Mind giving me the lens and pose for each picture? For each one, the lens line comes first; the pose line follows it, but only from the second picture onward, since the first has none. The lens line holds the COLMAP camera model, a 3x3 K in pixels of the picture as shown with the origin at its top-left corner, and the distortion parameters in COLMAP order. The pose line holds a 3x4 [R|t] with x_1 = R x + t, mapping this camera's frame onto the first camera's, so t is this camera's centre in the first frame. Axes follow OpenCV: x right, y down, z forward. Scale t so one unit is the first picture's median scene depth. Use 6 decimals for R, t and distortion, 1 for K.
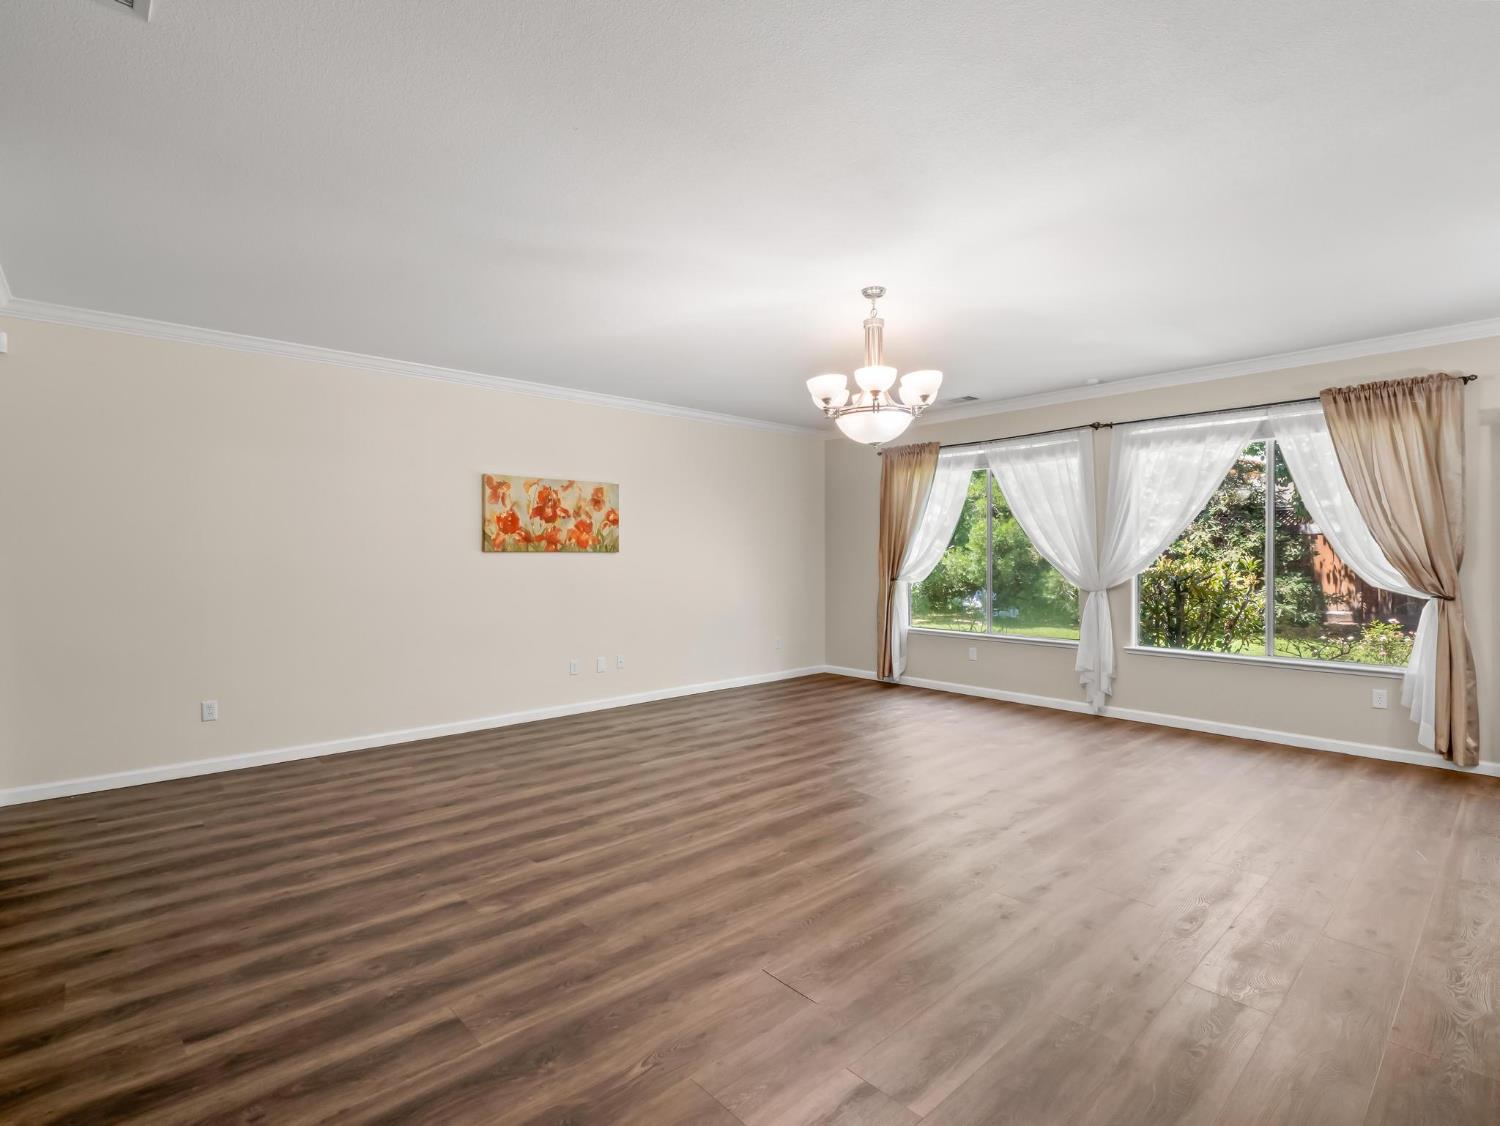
lens RADIAL K [[719.7, 0, 740.6], [0, 719.7, 565.2], [0, 0, 1]] dist [-0.014714, -0.000681]
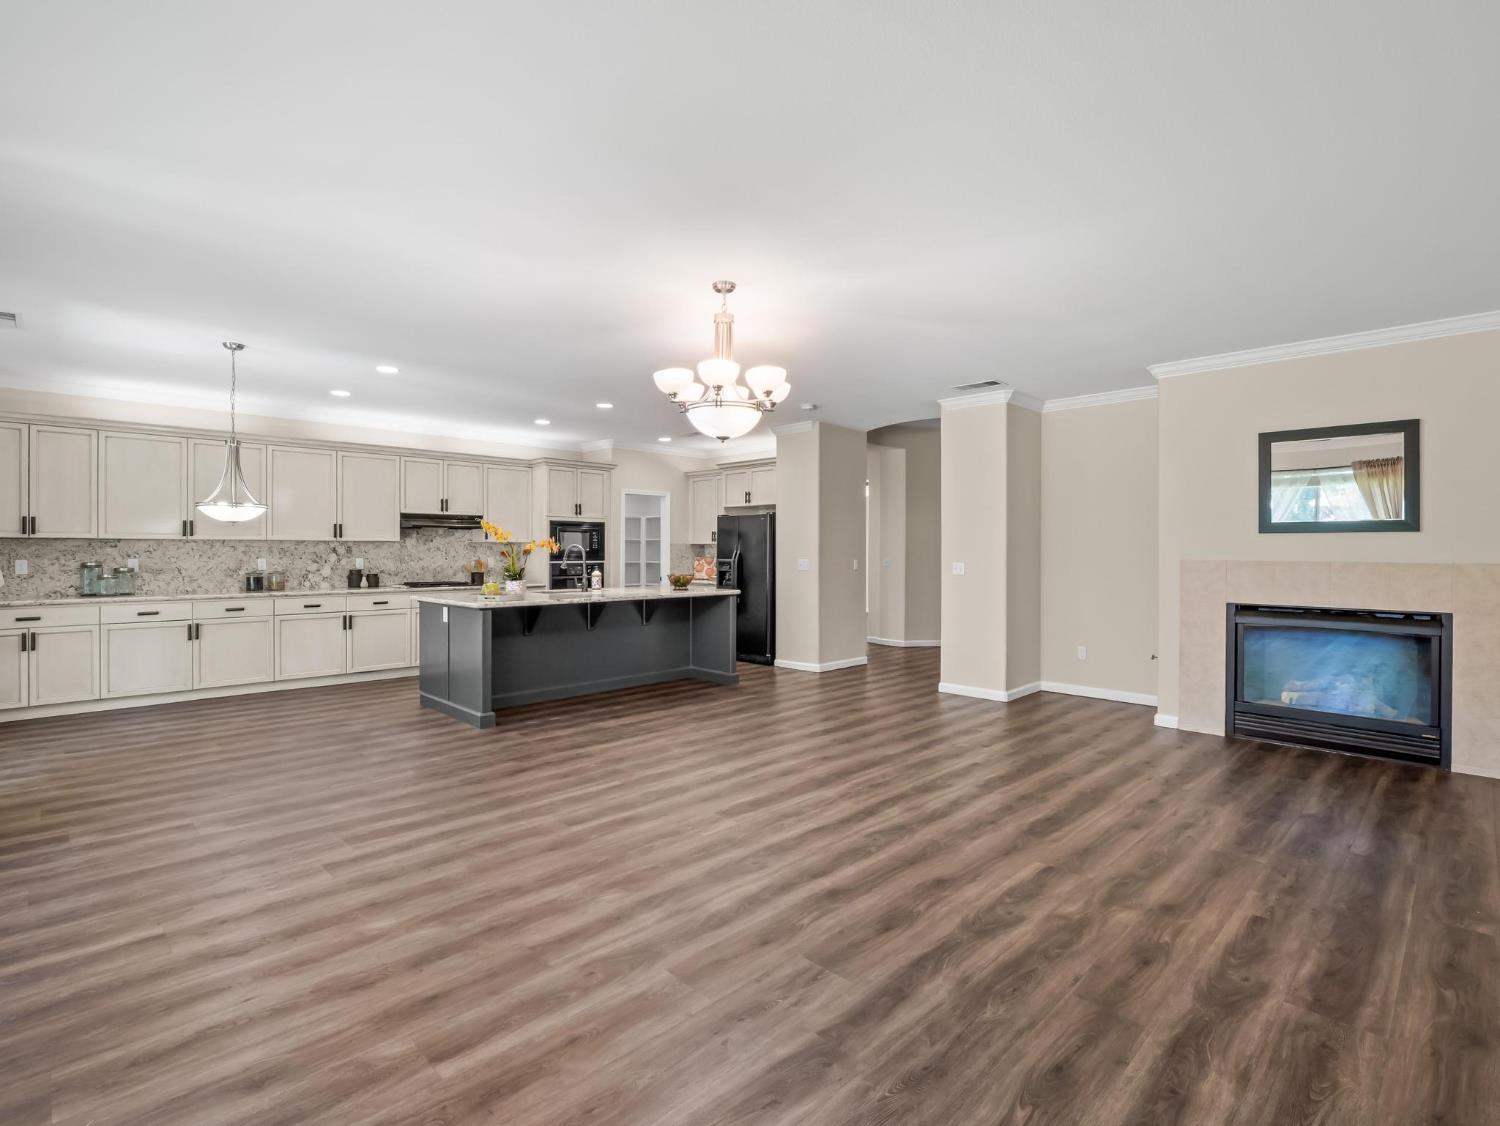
lens RADIAL K [[725.1, 0, 752.9], [0, 725.1, 552.8], [0, 0, 1]] dist [-0.002439, -0.016070]
pose [[-0.998715, 0.000763, -0.050676, 0.128966], [-0.000015, 0.999882, 0.015356, -0.016153], [0.050682, 0.015337, -0.998597, 1.315979]]
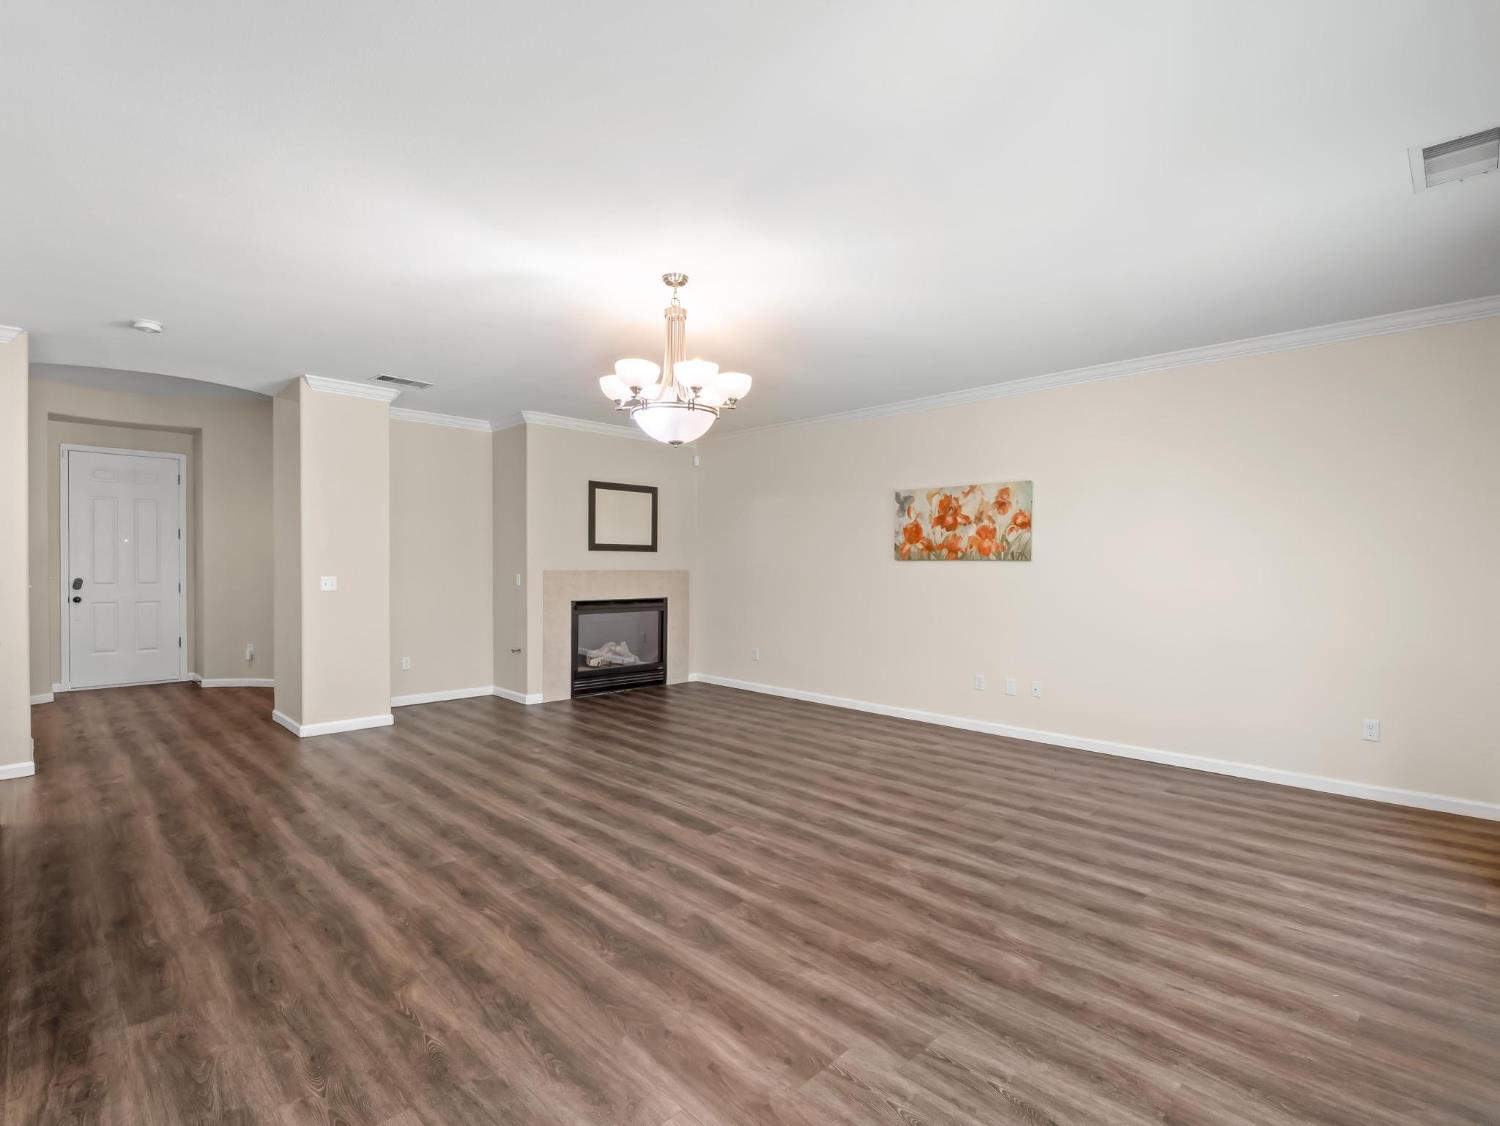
lens RADIAL K [[728.1, 0, 747.4], [0, 728.1, 577.3], [0, 0, 1]] dist [-0.012620, -0.000369]
pose [[0.054089, 0.021727, -0.998300, 0.744575], [-0.017032, 0.999638, 0.020833, -0.010949], [0.998391, 0.015876, 0.054439, 0.679171]]
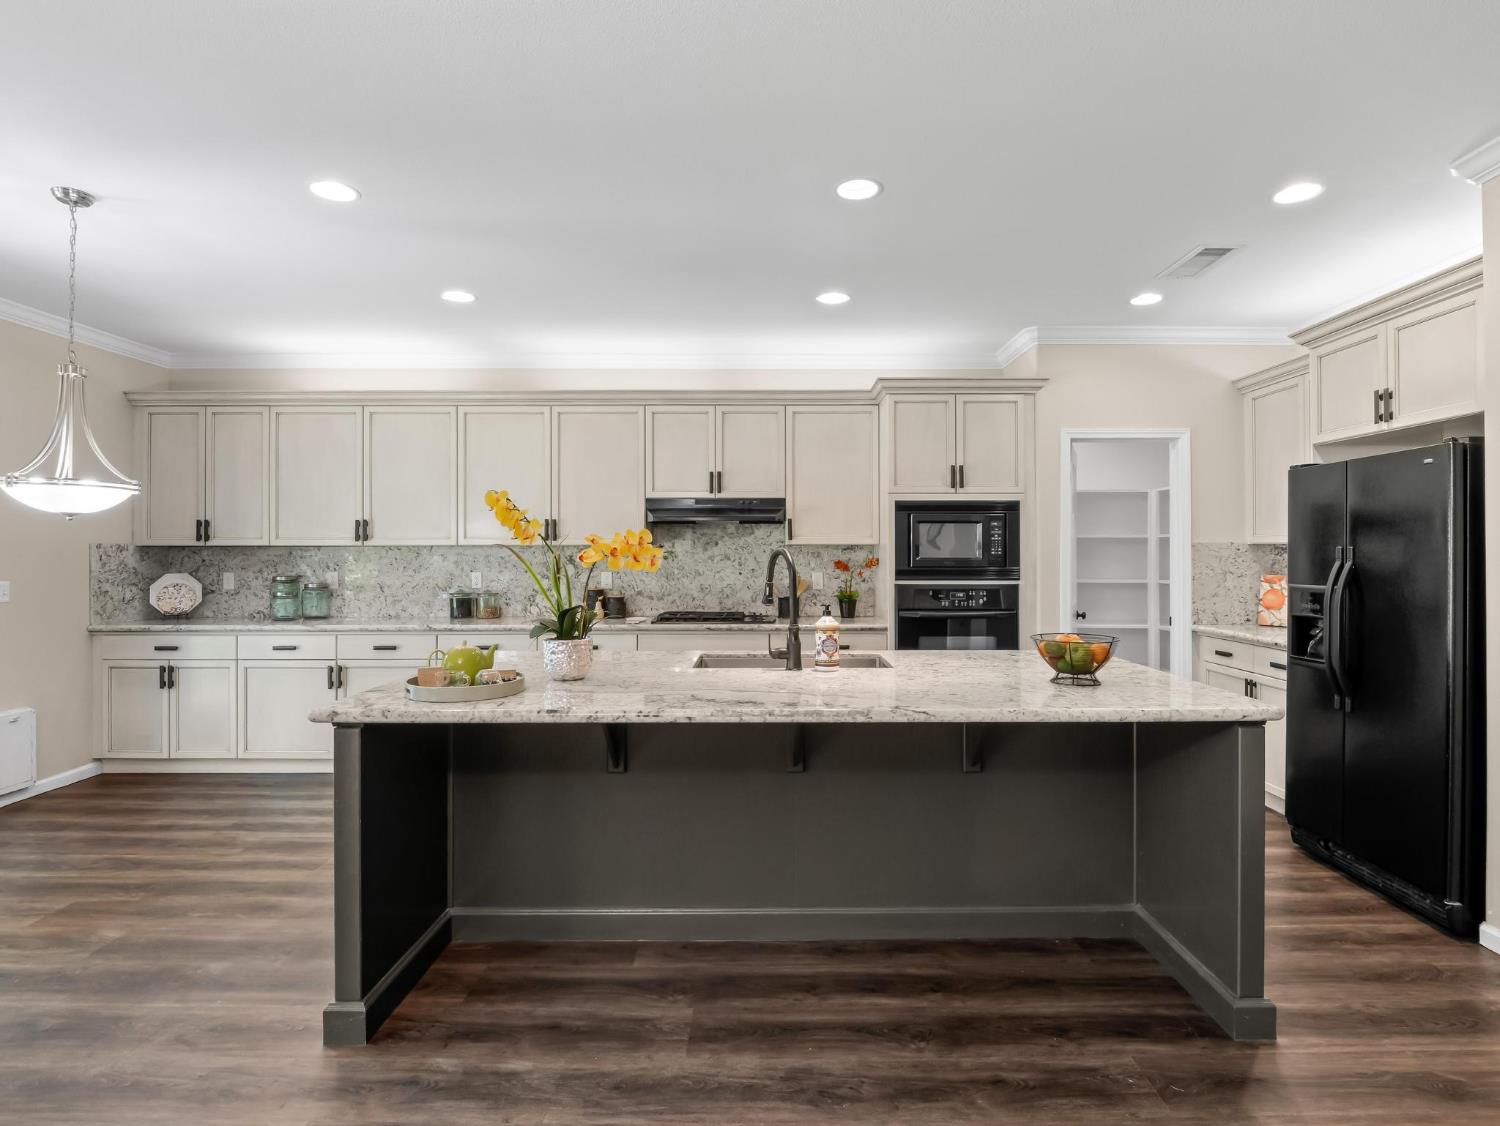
lens RADIAL K [[781.8, 0, 771.6], [0, 781.8, 549.3], [0, 0, 1]] dist [-0.010886, -0.001012]
pose [[-0.748432, 0.007862, 0.663165, 0.022135], [0.011853, 0.999929, 0.001522, -0.011660], [-0.663106, 0.009000, -0.748472, 0.505116]]
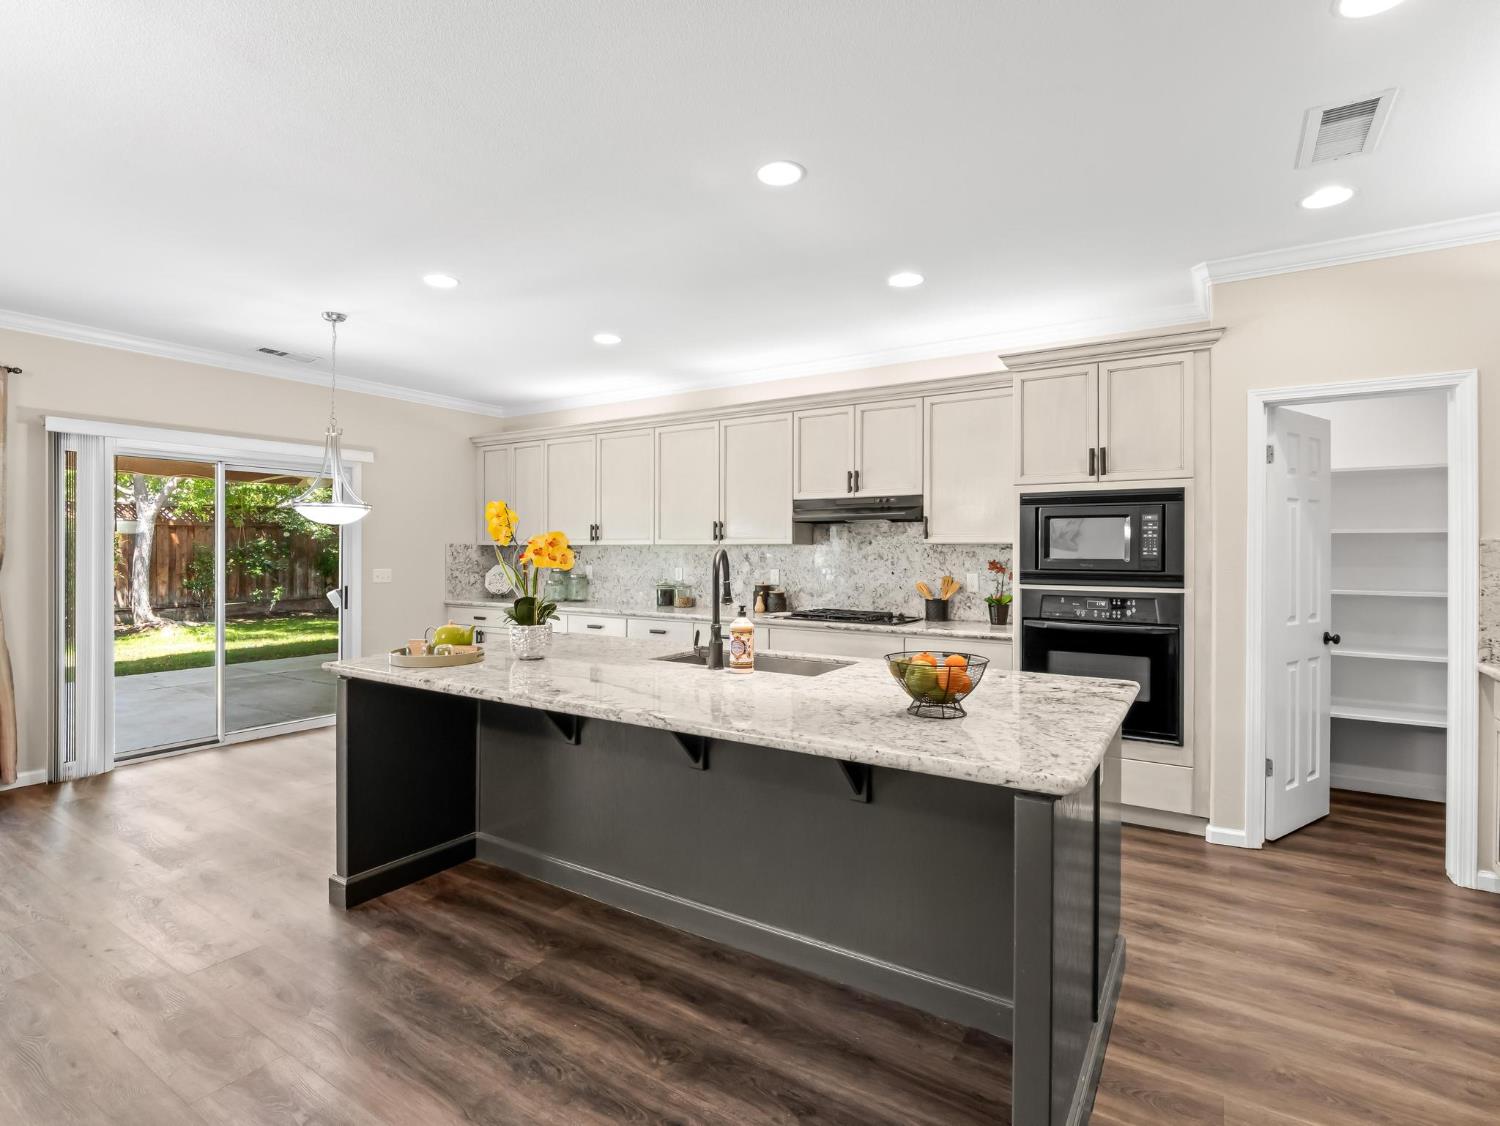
lens RADIAL K [[747.2, 0, 741.7], [0, 747.2, 549.1], [0, 0, 1]] dist [-0.012314, -0.000511]
pose [[-0.266622, 0.004948, 0.963789, -0.125663], [0.010059, 0.999947, -0.002351, -0.009505], [-0.963749, 0.009068, -0.266657, 0.234099]]
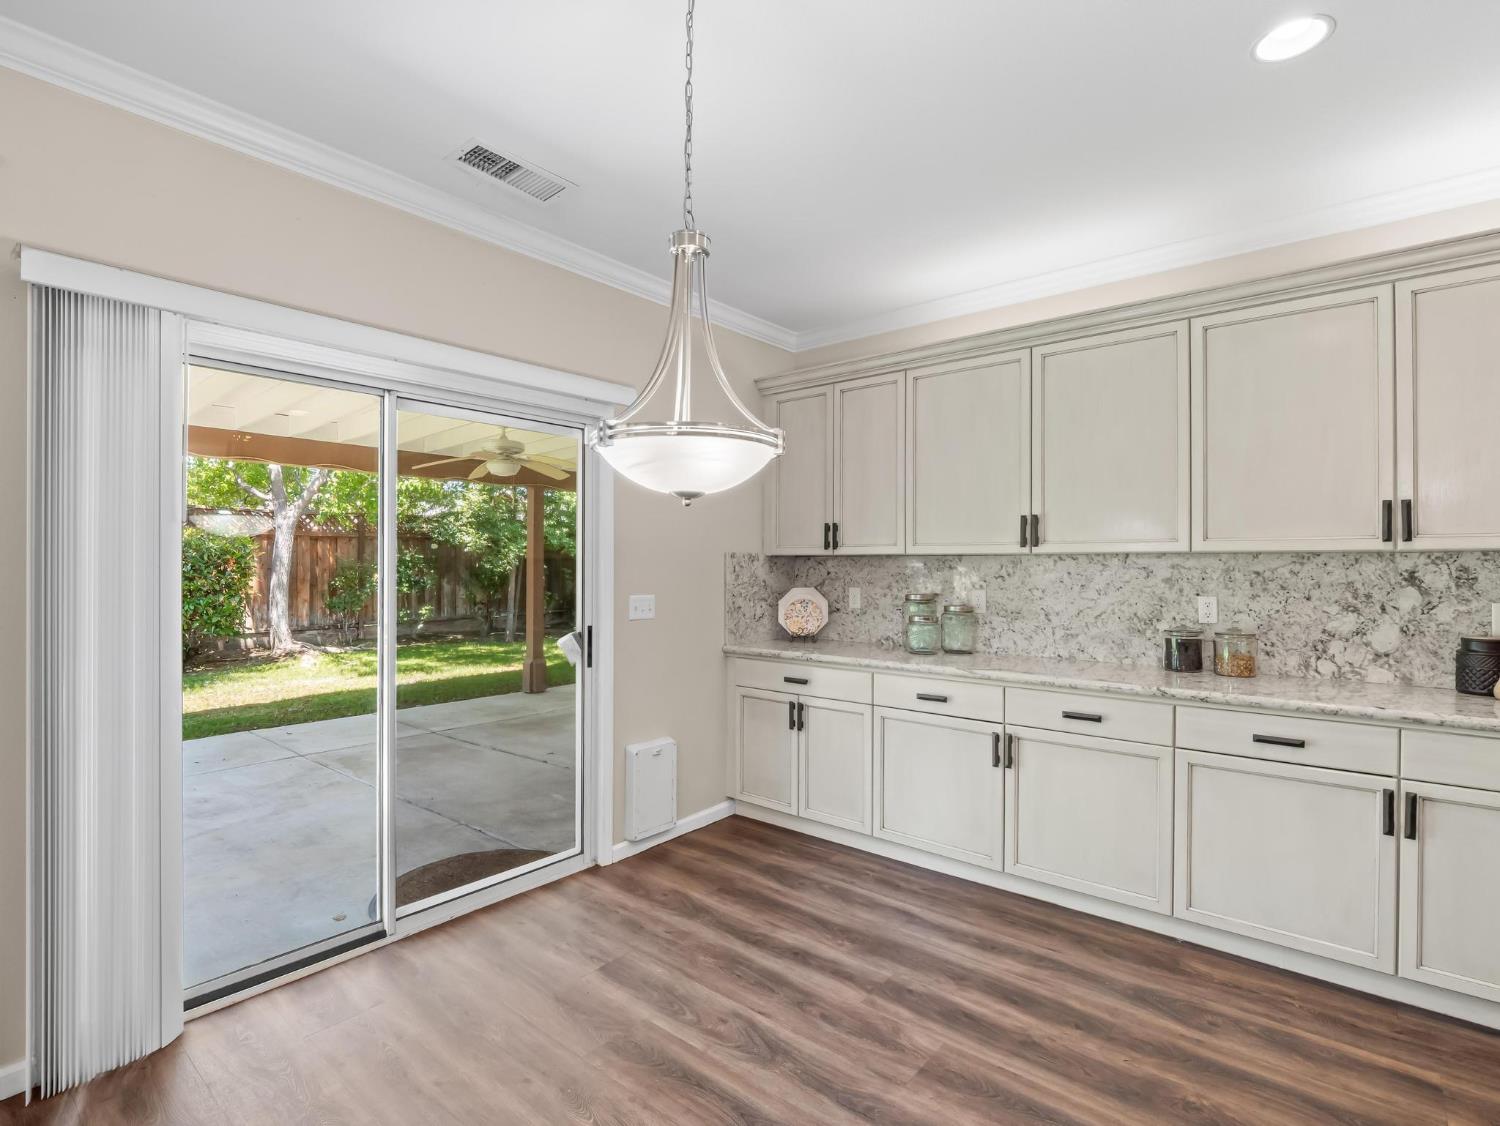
lens RADIAL K [[740.1, 0, 747.7], [0, 740.1, 562.4], [0, 0, 1]] dist [-0.014374, -0.000309]
pose [[-0.143534, 0.006892, 0.989621, 0.424324], [0.008919, 0.999944, -0.005670, -0.011676], [-0.989605, 0.008013, -0.143588, 0.447524]]
